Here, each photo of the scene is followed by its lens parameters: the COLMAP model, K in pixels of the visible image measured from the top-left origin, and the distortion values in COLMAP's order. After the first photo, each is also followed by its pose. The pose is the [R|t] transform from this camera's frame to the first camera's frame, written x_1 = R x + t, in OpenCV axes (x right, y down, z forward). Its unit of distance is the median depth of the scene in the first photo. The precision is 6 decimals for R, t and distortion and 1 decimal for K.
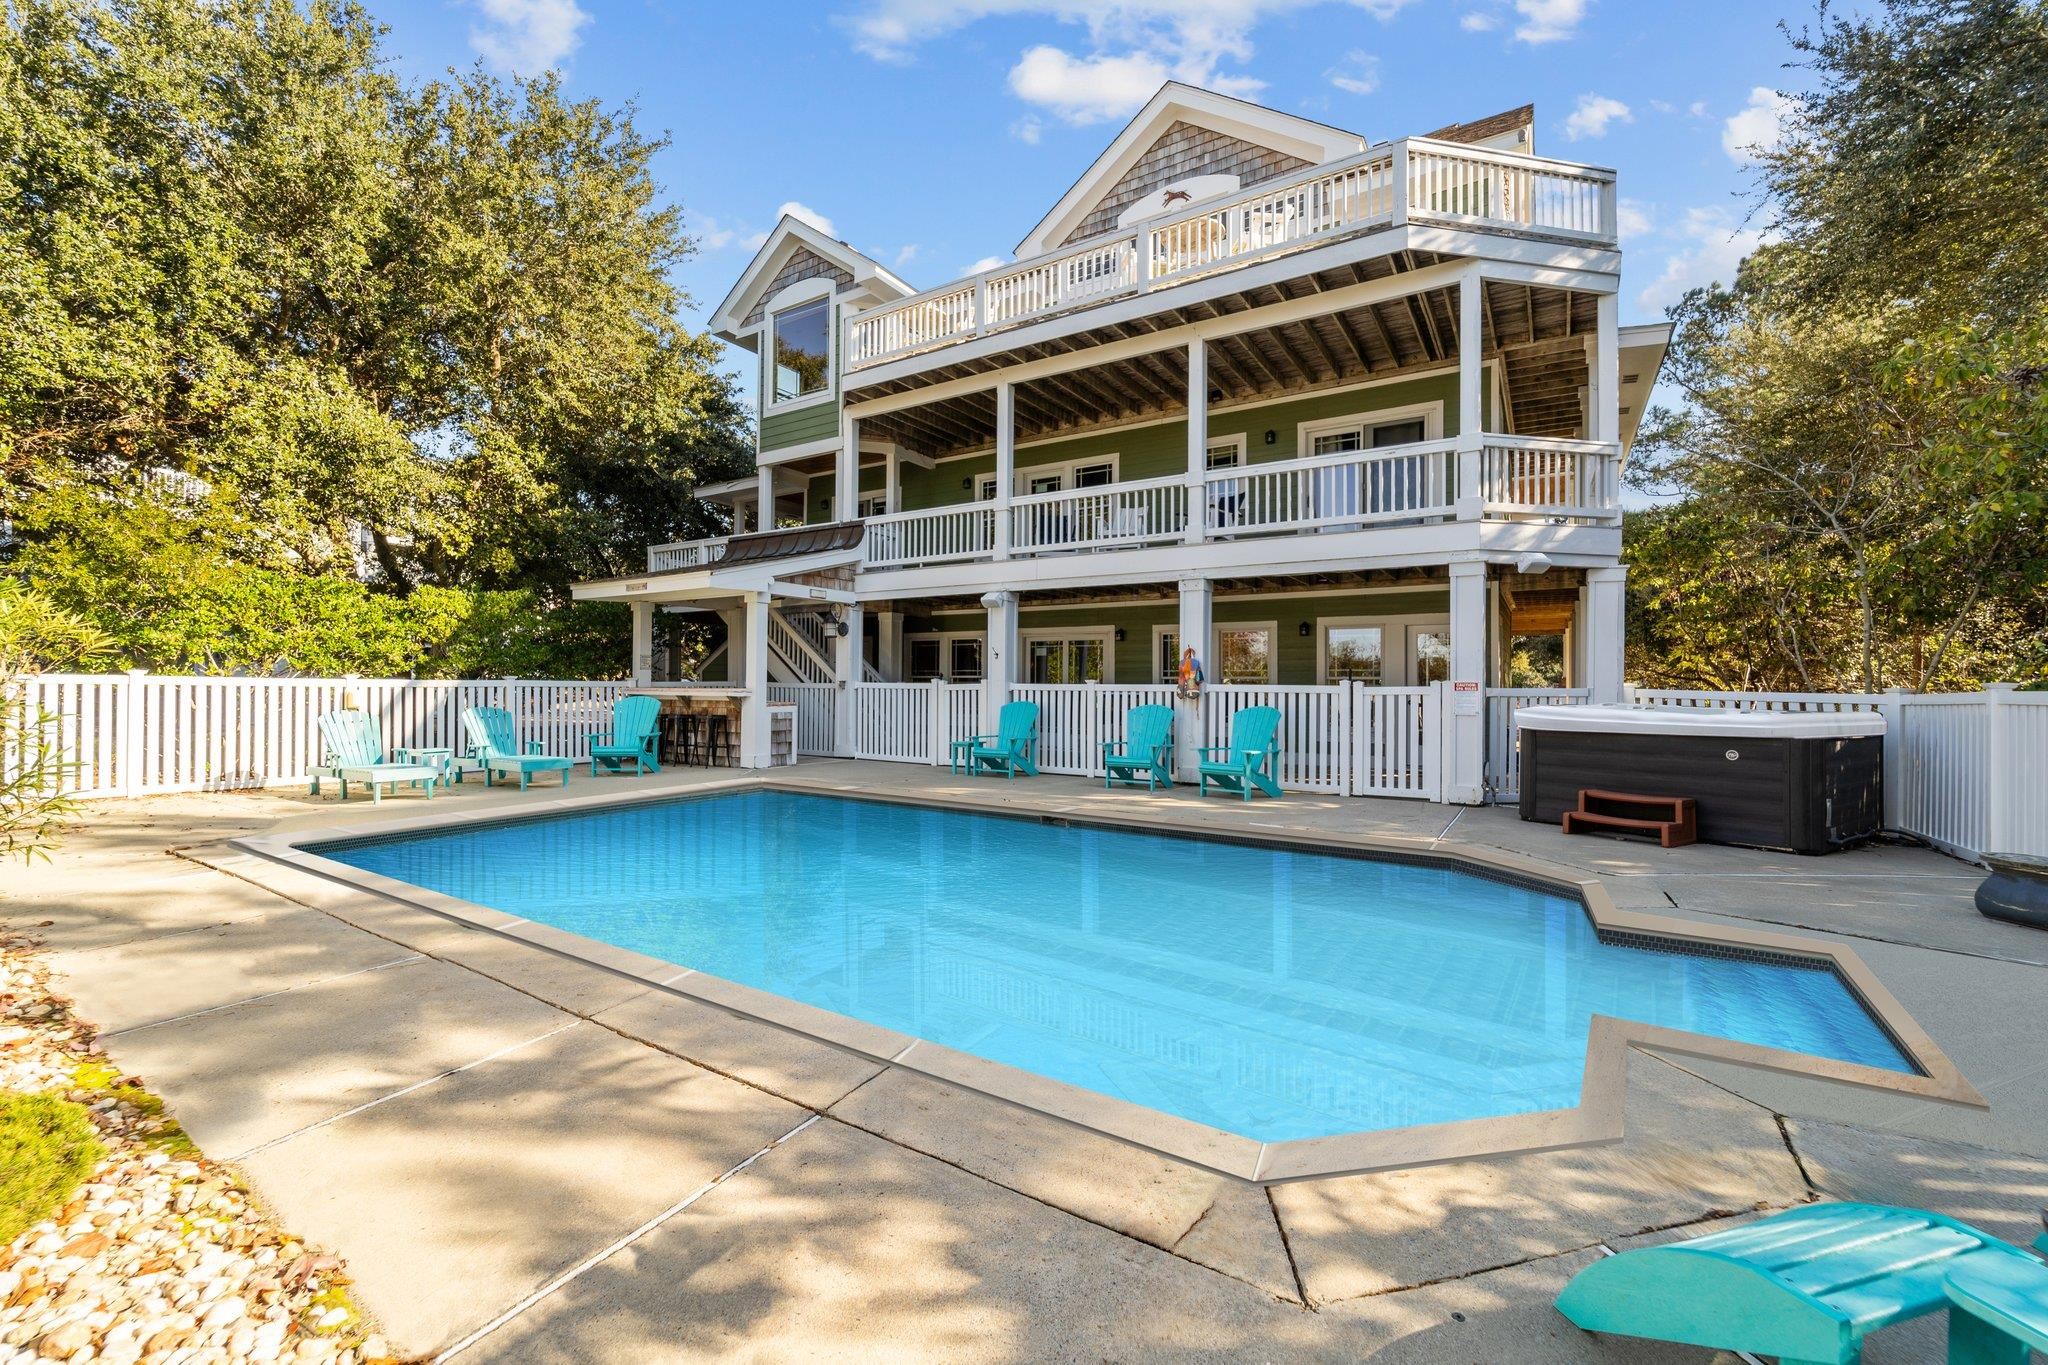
lens RADIAL K [[822.5, 0, 1024.1], [0, 822.5, 670.5], [0, 0, 1]] dist [-0.000777, -0.000076]
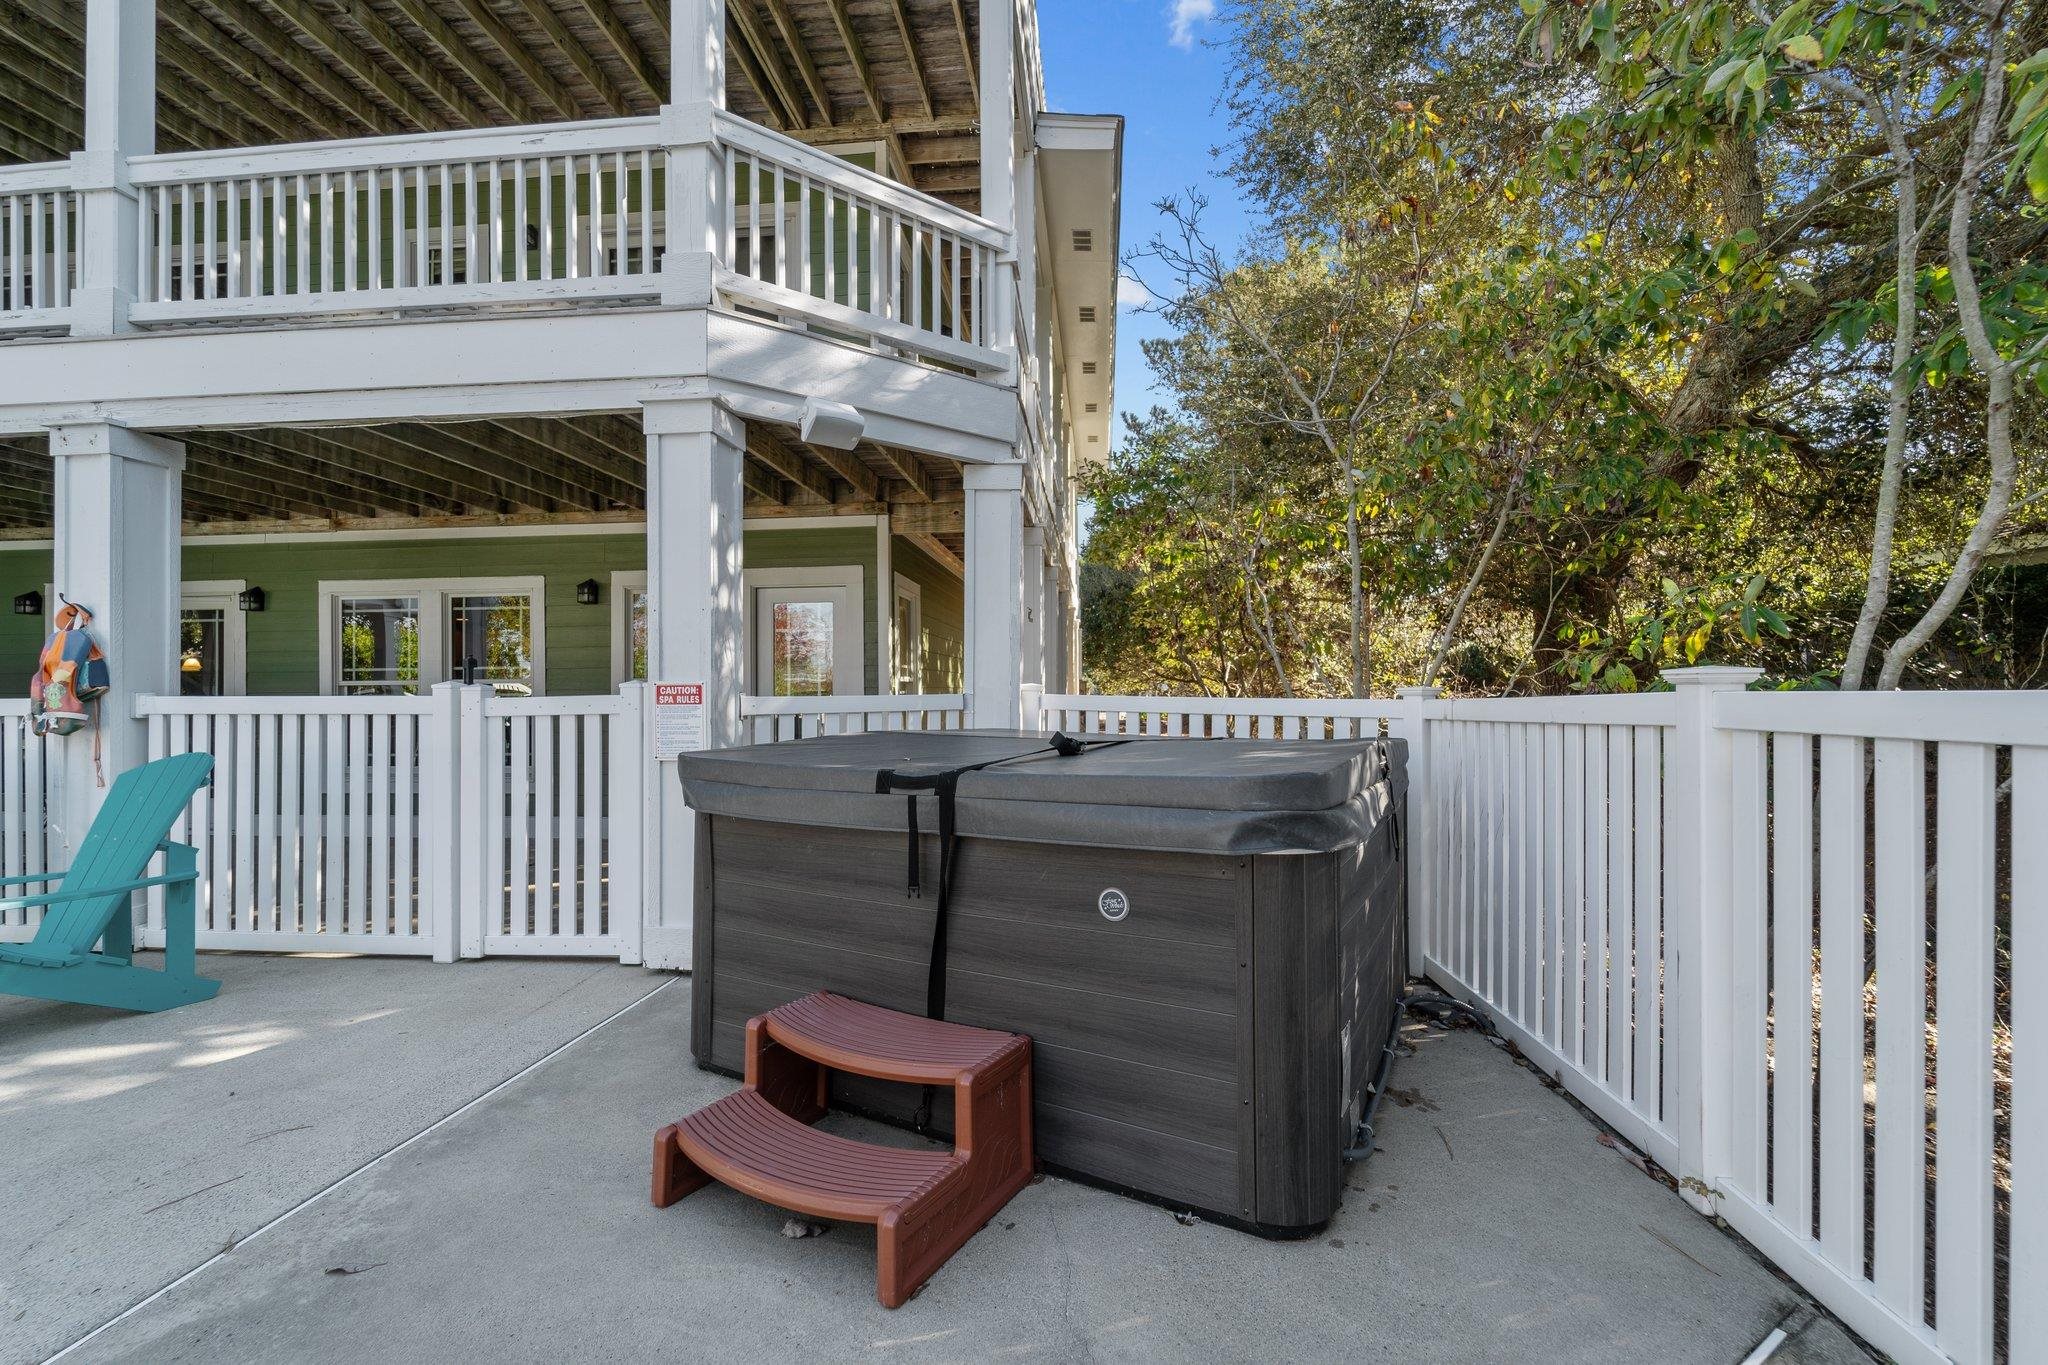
lens RADIAL K [[828.0, 0, 1029.1], [0, 828.0, 686.5], [0, 0, 1]] dist [0.000326, -0.000095]
pose [[0.891101, -0.008626, 0.453723, 0.479417], [0.004651, 0.999940, 0.009875, 0.011574], [-0.453781, -0.006689, 0.891088, 0.509640]]
